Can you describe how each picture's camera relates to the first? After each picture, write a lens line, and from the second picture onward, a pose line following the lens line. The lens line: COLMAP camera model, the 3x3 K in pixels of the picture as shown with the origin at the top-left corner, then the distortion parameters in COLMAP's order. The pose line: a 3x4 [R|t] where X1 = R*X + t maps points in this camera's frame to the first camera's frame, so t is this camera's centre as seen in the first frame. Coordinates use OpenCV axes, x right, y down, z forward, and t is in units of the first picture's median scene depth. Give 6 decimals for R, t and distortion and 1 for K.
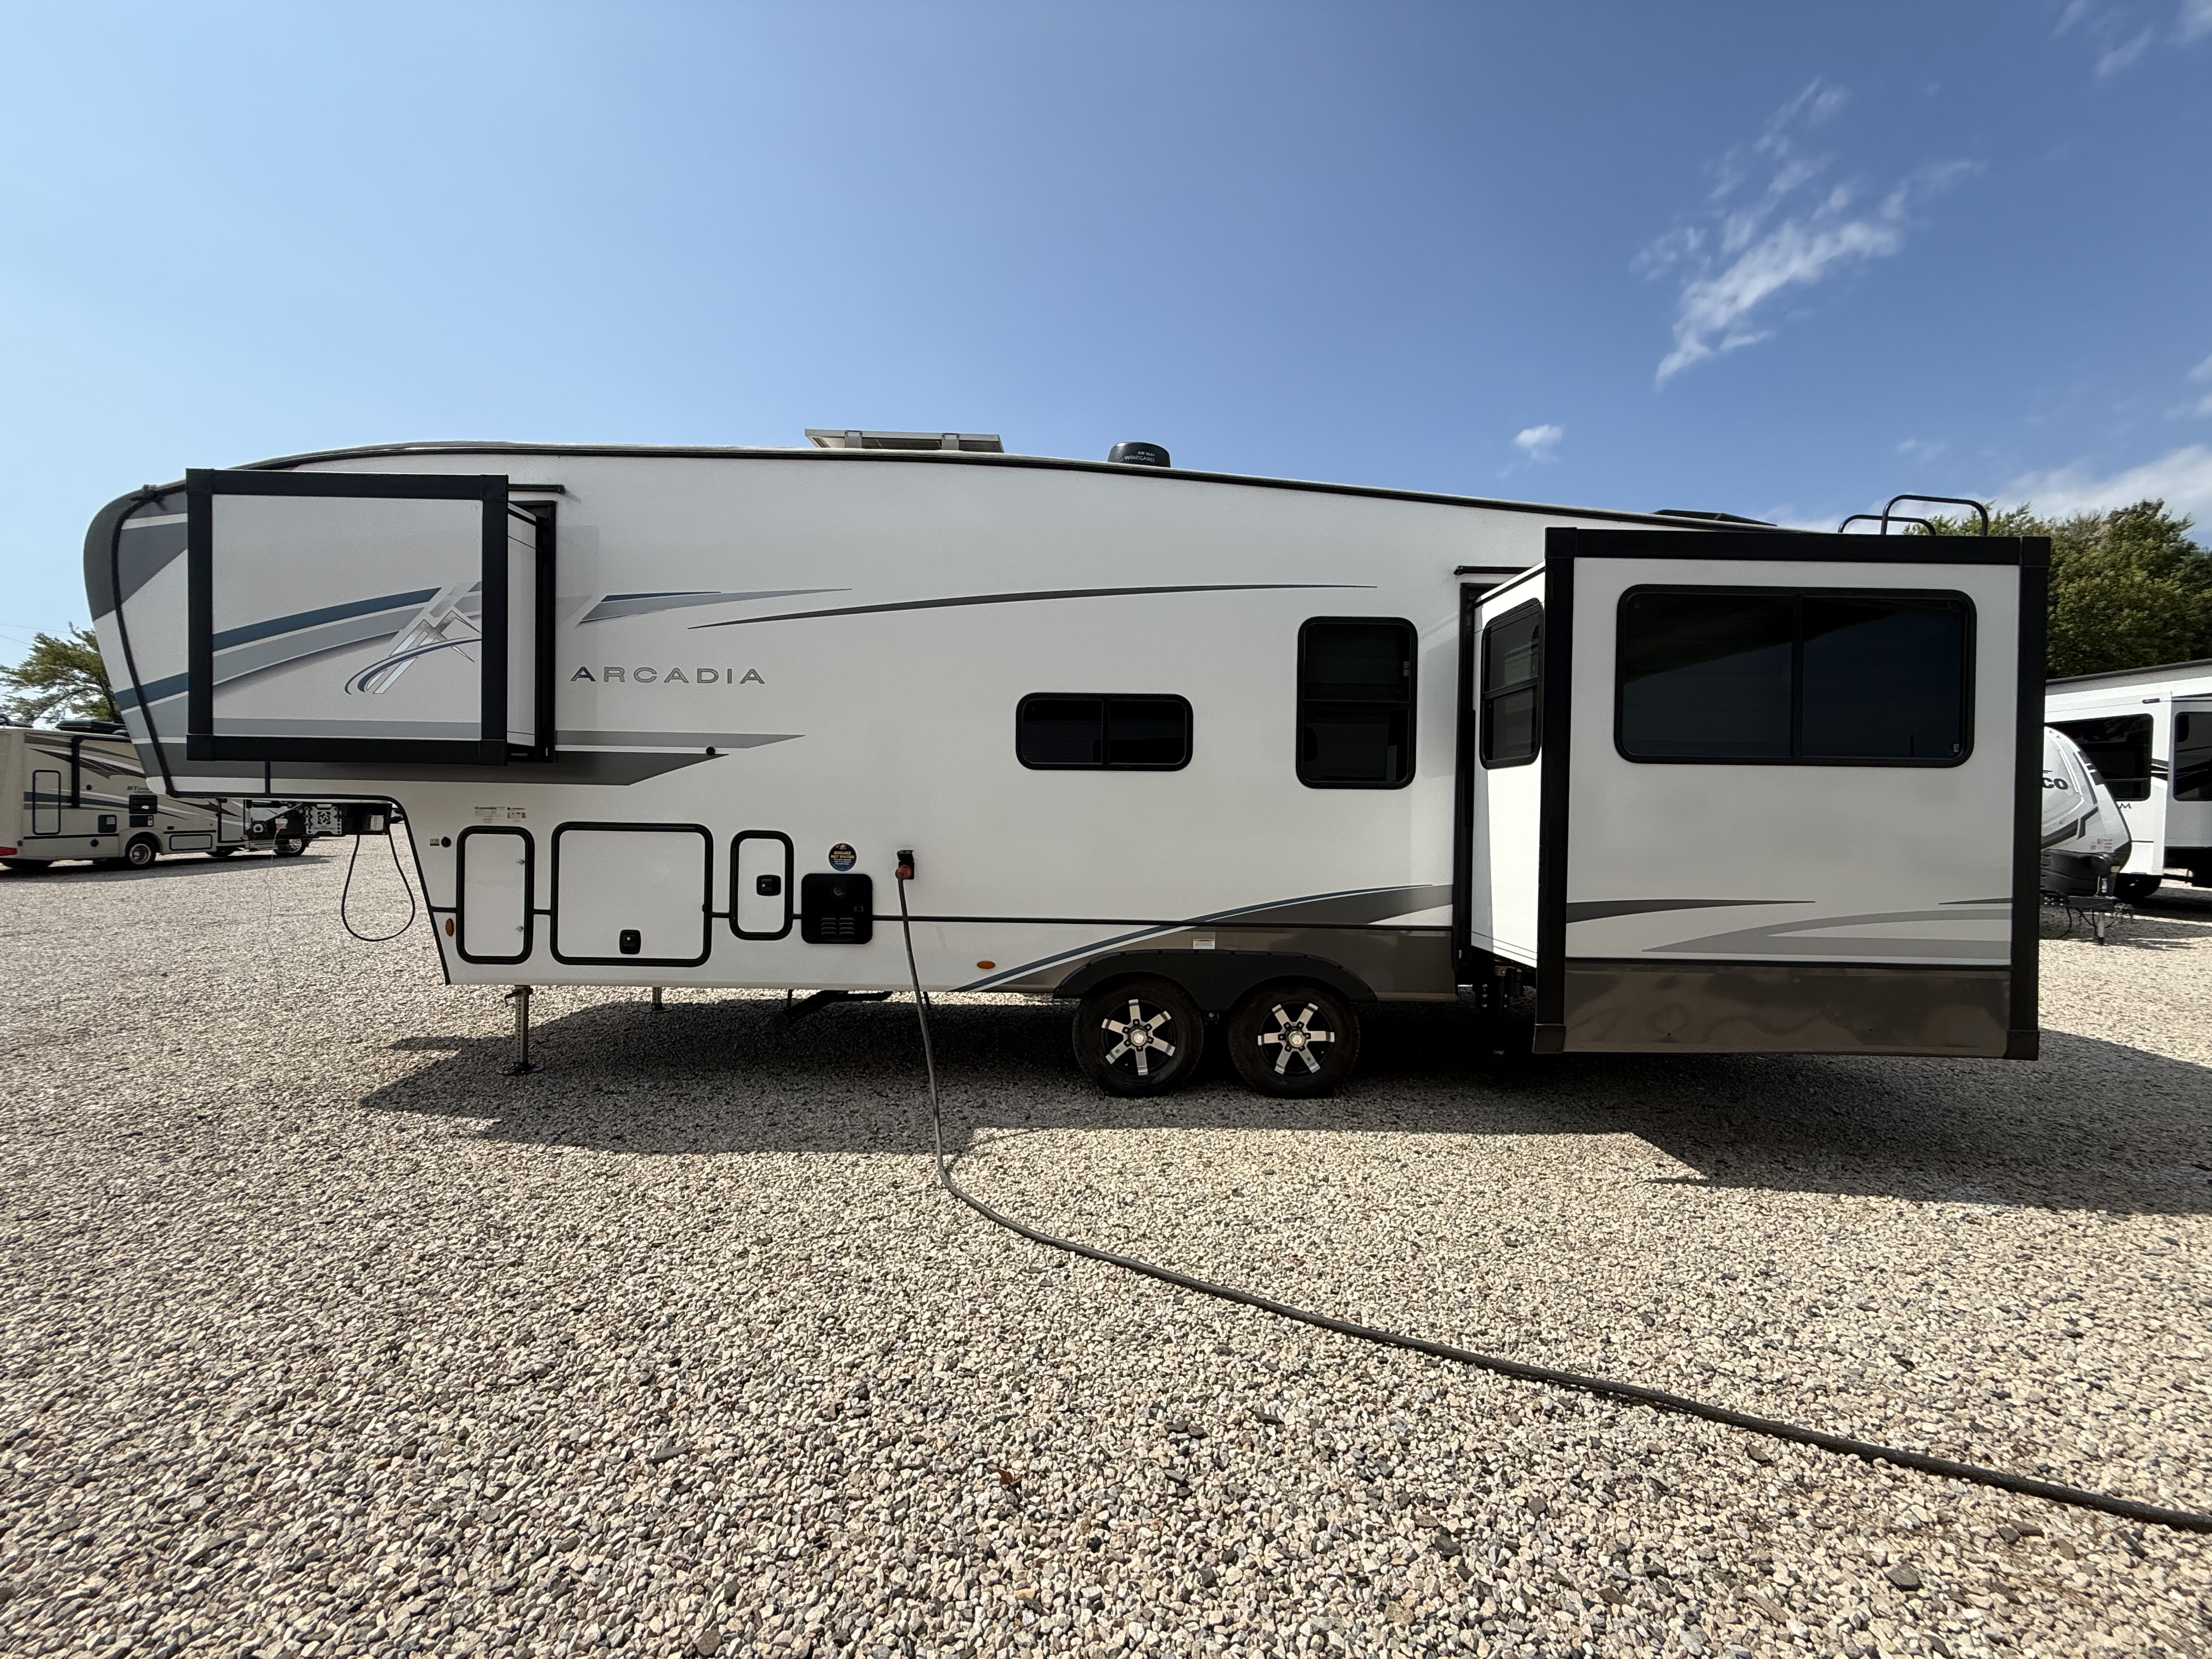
lens RADIAL K [[877.0, 0, 1104.4], [0, 877.0, 824.9], [0, 0, 1]] dist [-0.002768, -0.000566]
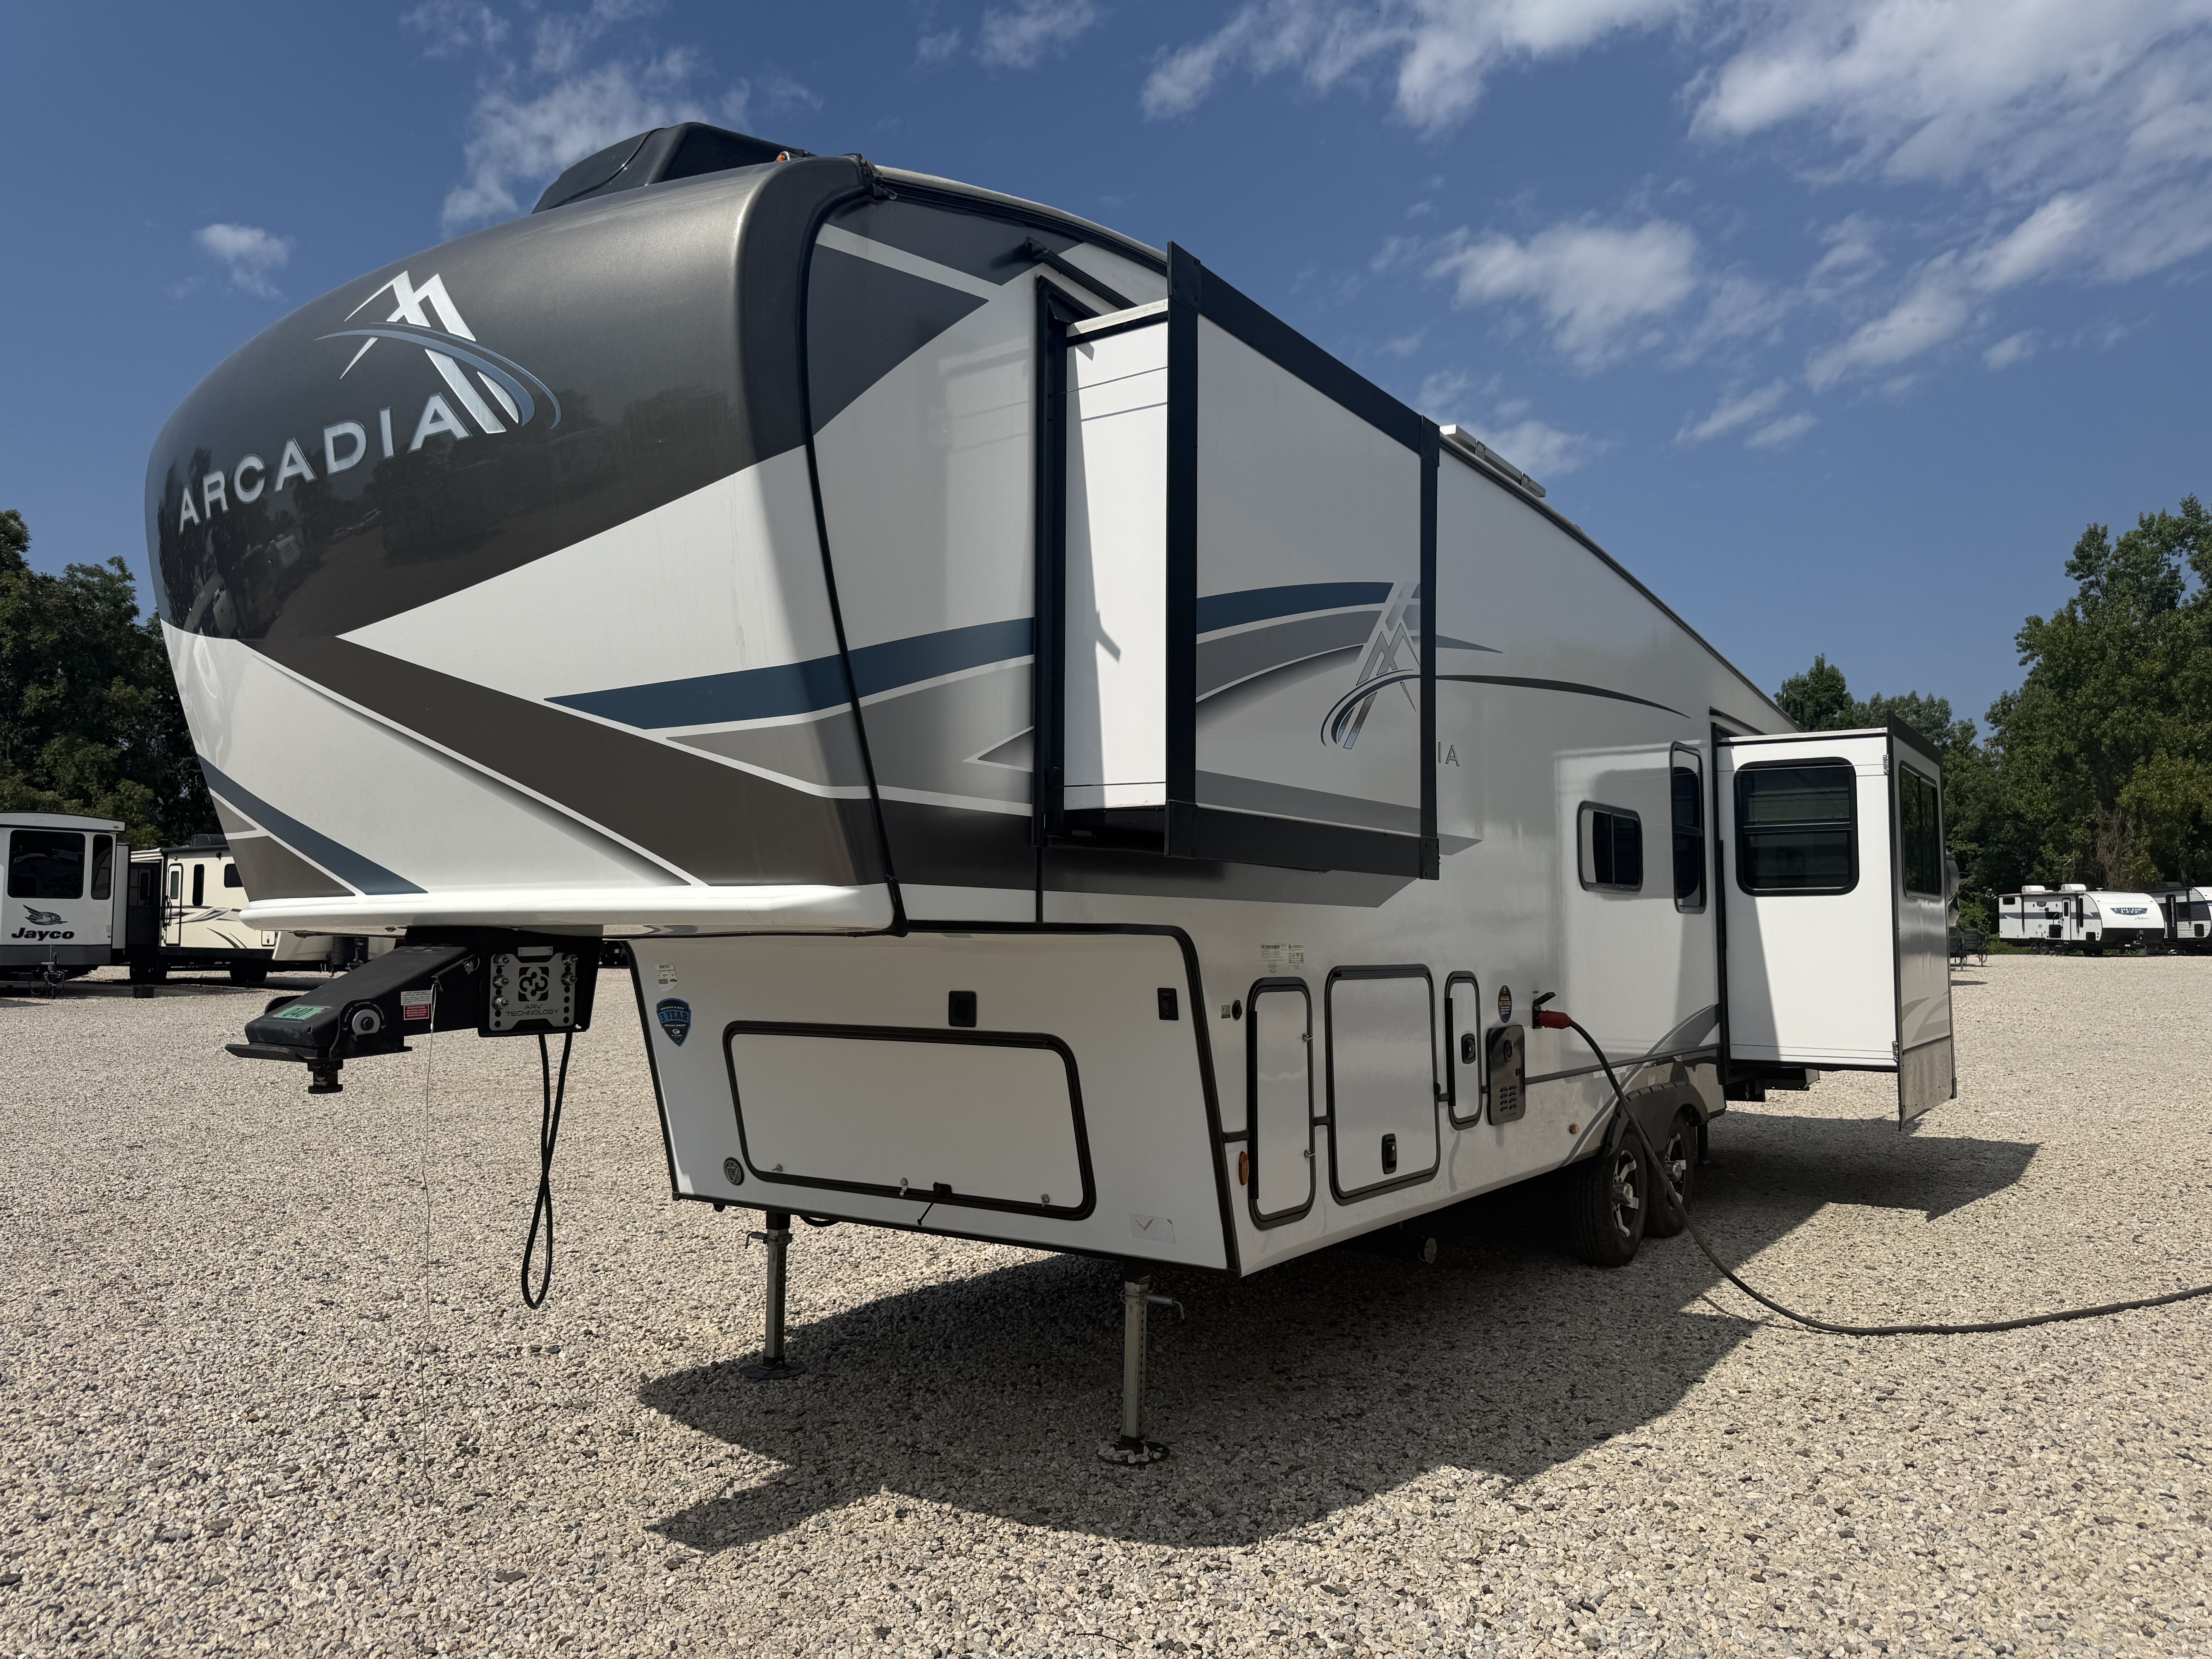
lens RADIAL K [[1588.9, 0, 1137.6], [0, 1588.9, 811.3], [0, 0, 1]] dist [0.022933, -0.028104]
pose [[0.558192, 0.052626, 0.828041, -1.608928], [0.020825, 0.996783, -0.077389, -0.028270], [-0.829451, 0.060442, 0.555300, 0.497114]]
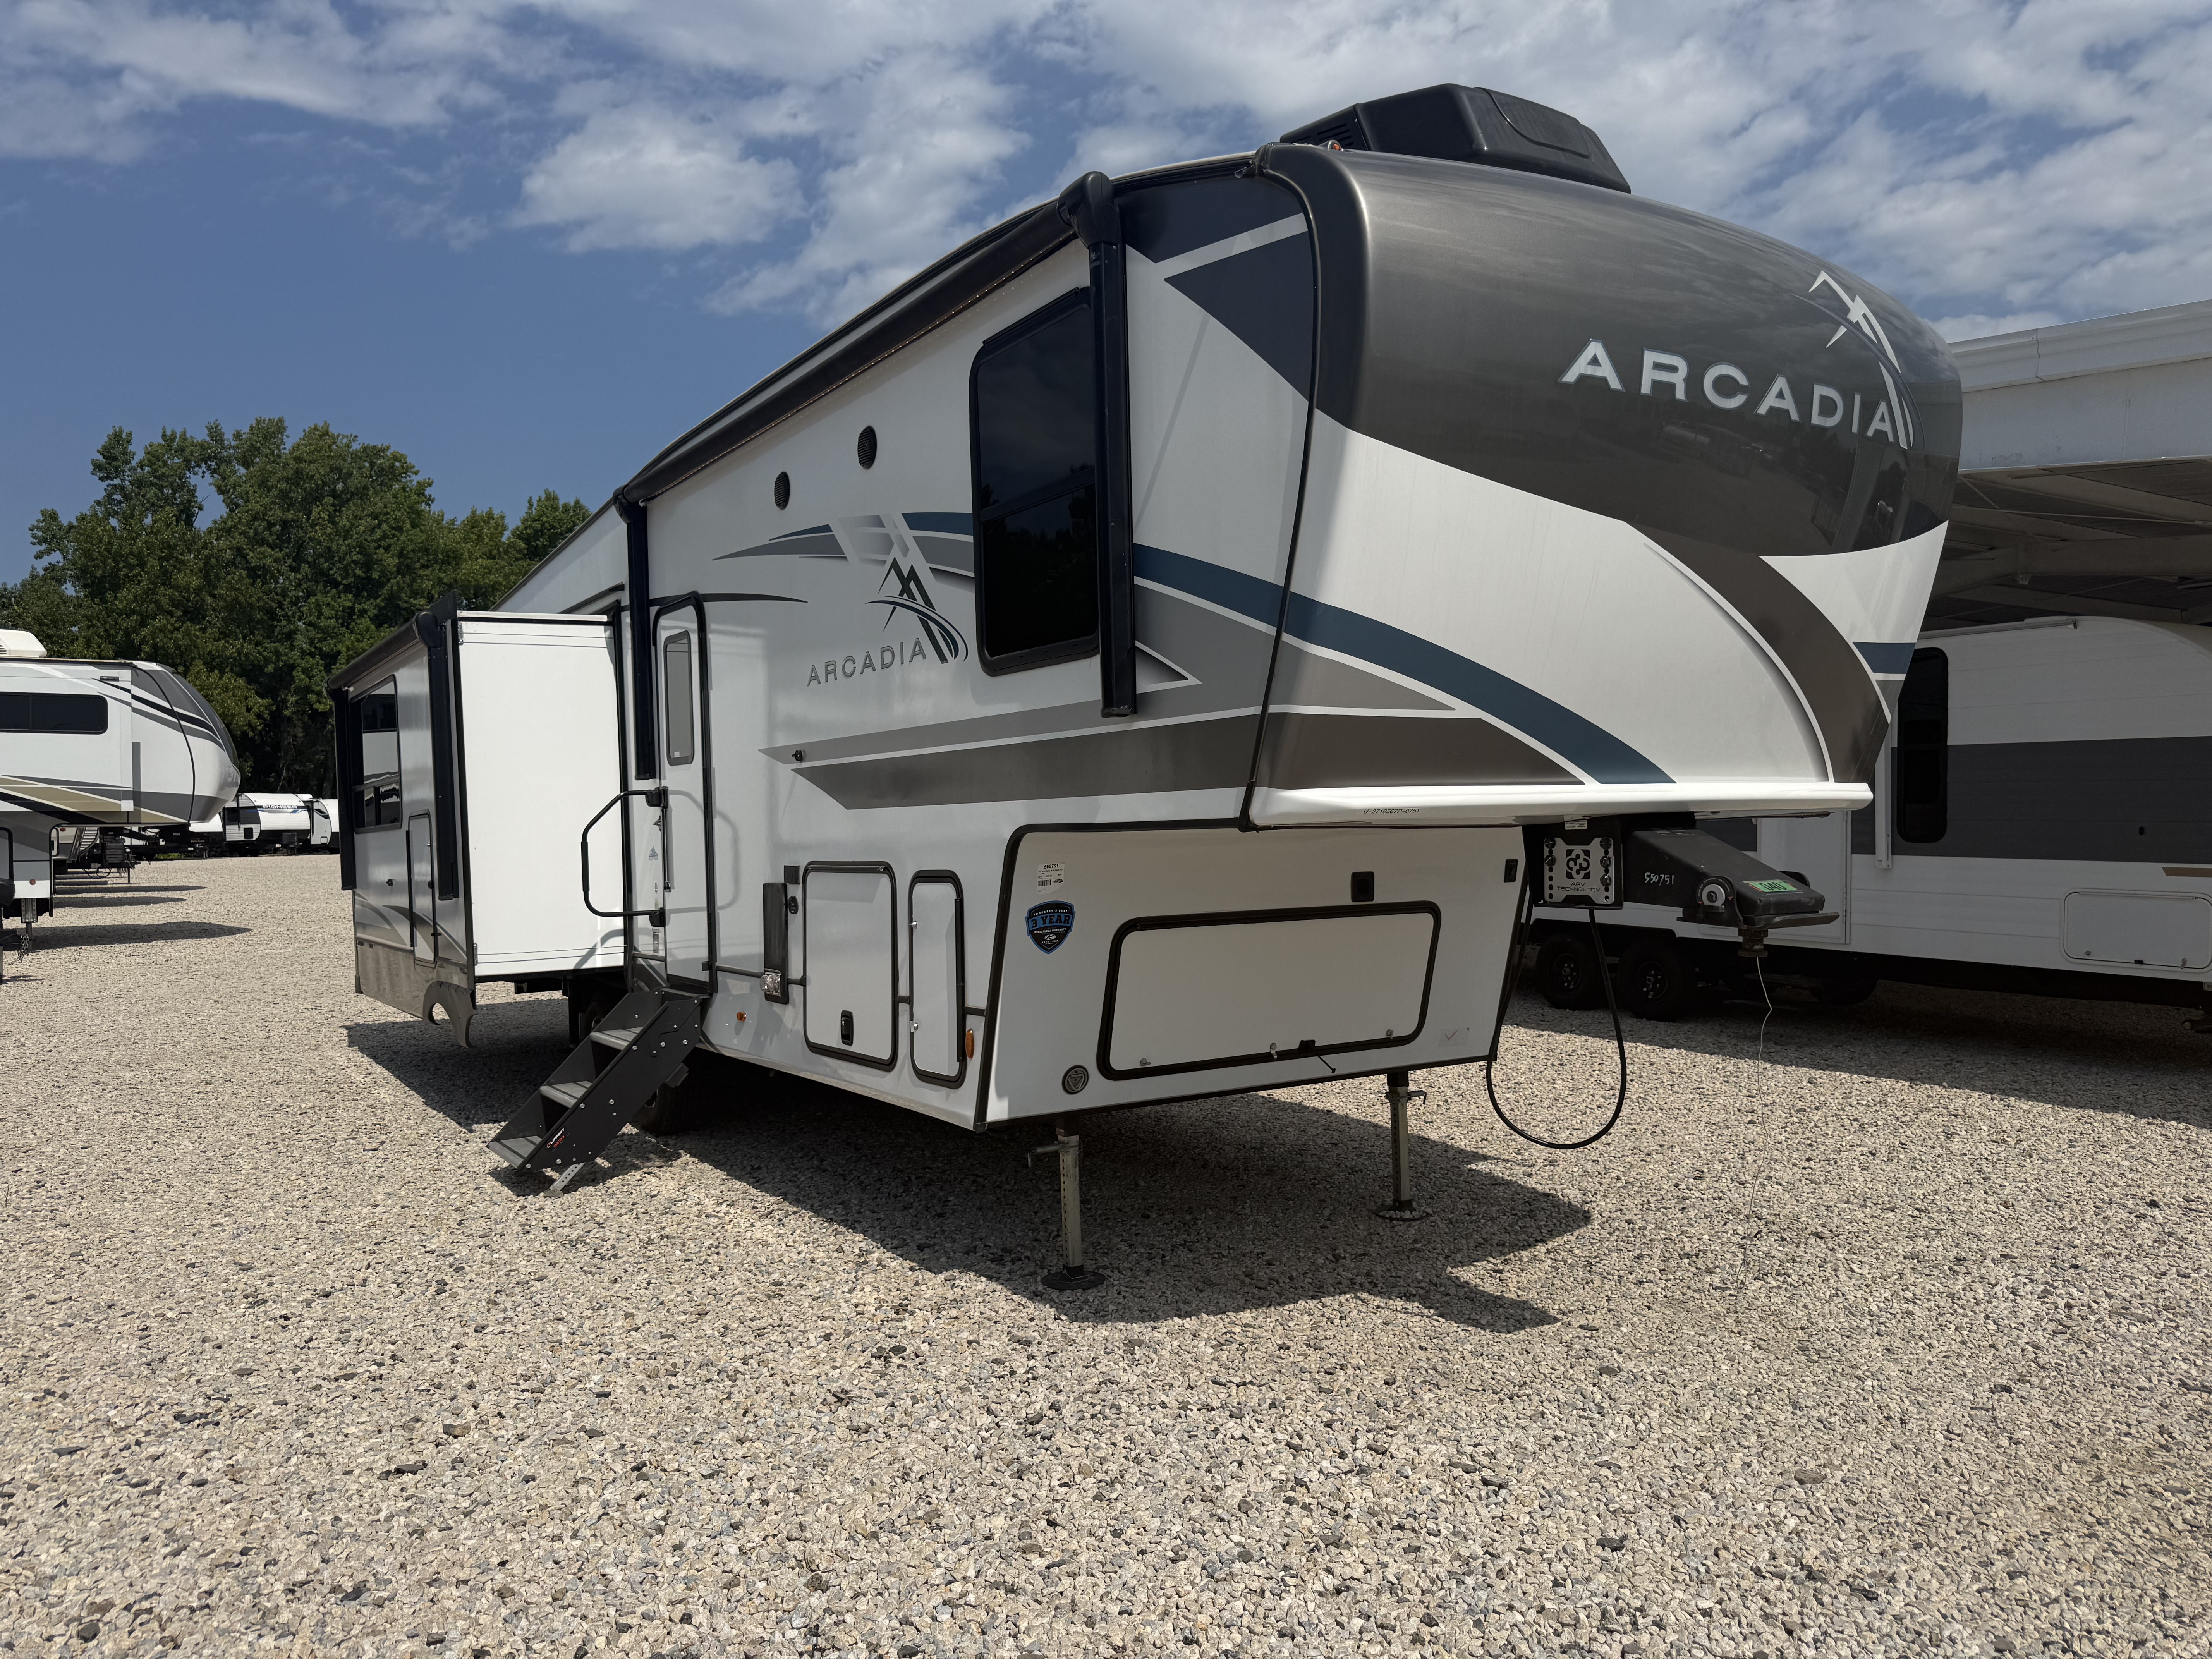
lens RADIAL K [[1588.9, 0, 1090.2], [0, 1588.9, 832.2], [0, 0, 1]] dist [0.022933, -0.028104]
pose [[-0.561528, -0.006565, 0.827431, -1.712260], [0.025385, 0.999361, 0.025156, -0.061910], [-0.827068, 0.035130, -0.561003, 2.081723]]
